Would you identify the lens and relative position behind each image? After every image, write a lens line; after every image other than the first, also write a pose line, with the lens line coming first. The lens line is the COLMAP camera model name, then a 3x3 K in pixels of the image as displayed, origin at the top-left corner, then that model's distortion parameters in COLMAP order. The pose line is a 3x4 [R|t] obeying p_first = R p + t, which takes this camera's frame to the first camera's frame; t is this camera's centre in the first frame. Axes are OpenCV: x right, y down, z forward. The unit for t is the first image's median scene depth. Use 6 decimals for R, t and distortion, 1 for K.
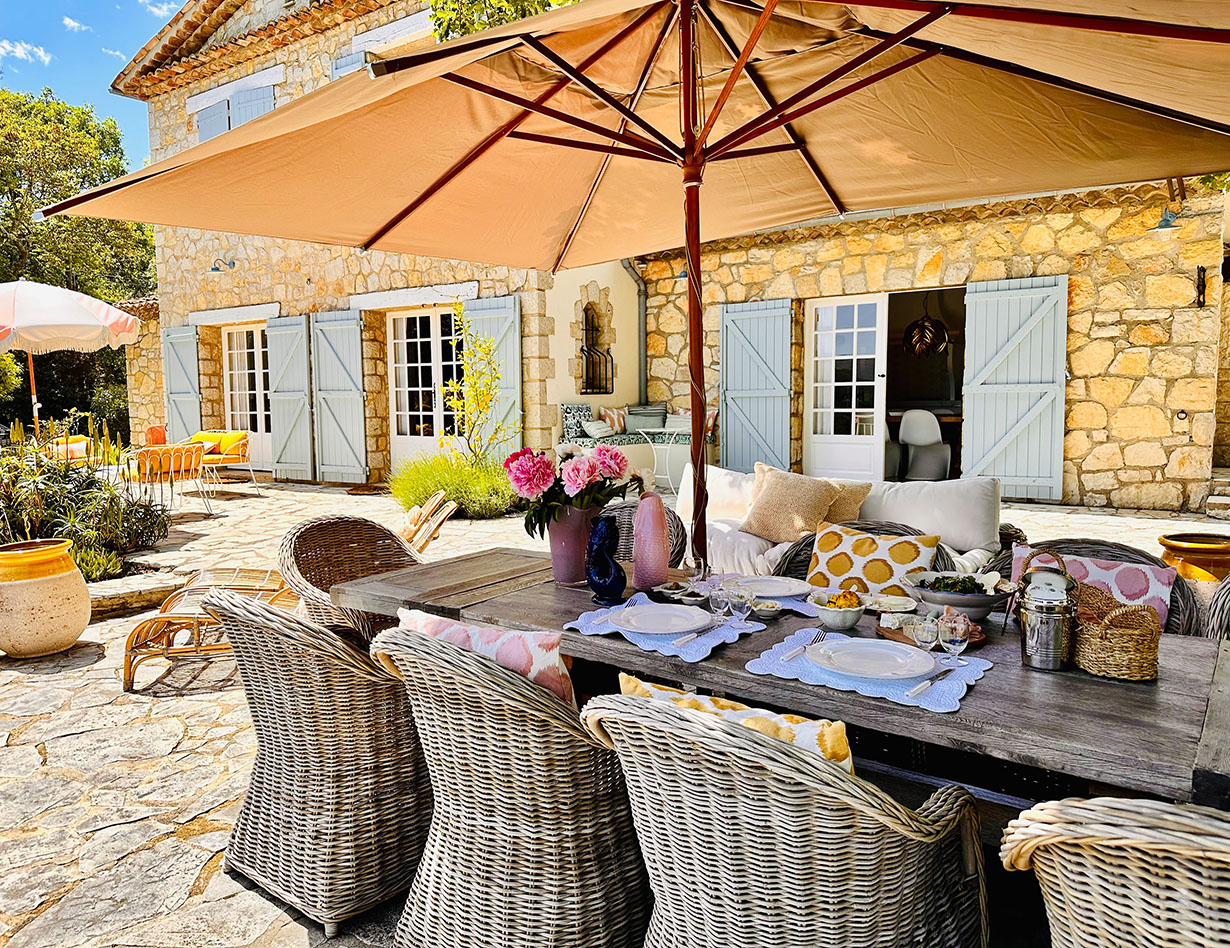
lens RADIAL K [[871.0, 0, 614.8], [0, 871.0, 472.9], [0, 0, 1]] dist [0.025328, -0.034481]
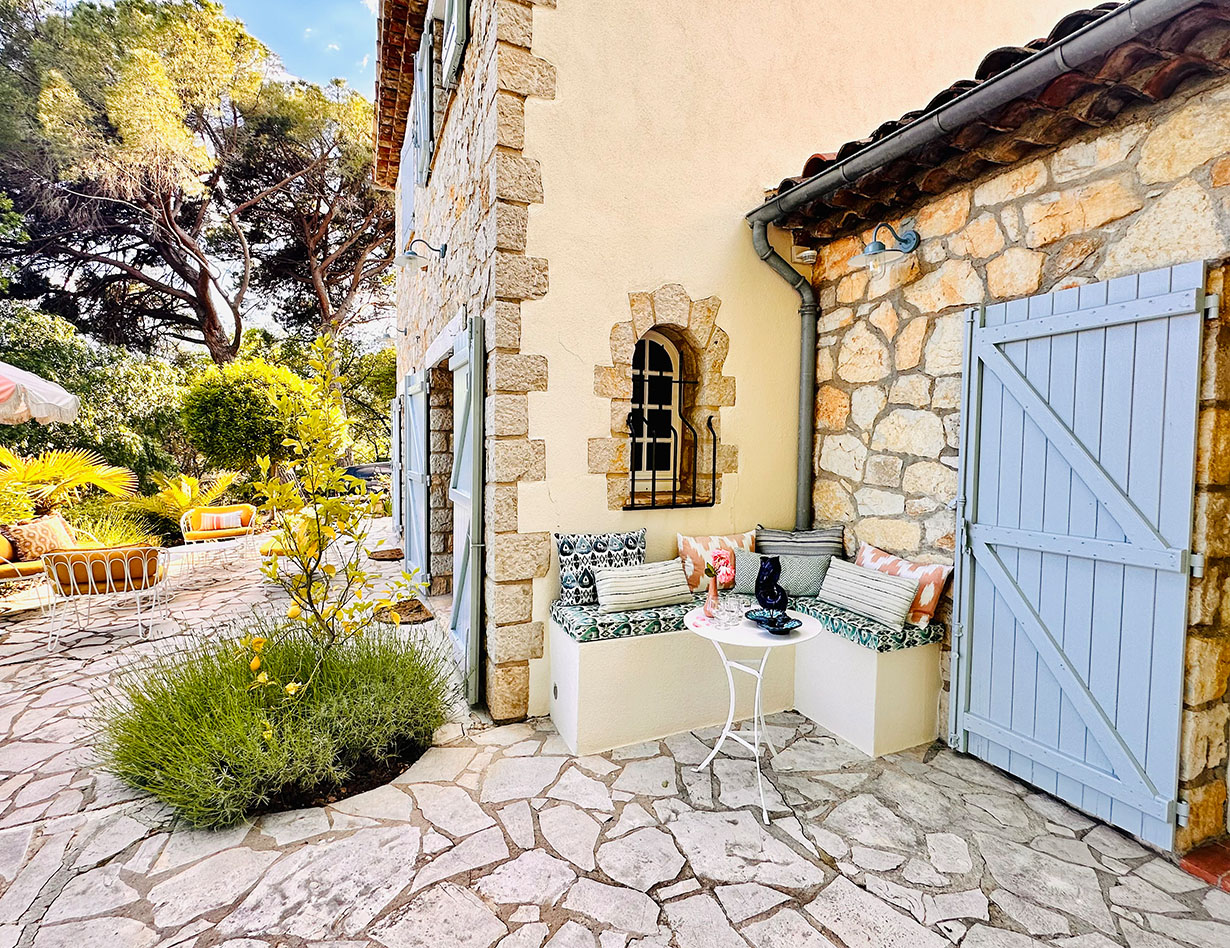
lens RADIAL K [[607.8, 0, 614.7], [0, 607.8, 468.2], [0, 0, 1]] dist [-0.017404, 0.000265]
pose [[0.857189, 0.044428, -0.513081, 0.122769], [-0.068323, 0.997276, -0.027791, -0.096606], [0.510449, 0.058878, 0.857890, 0.655143]]
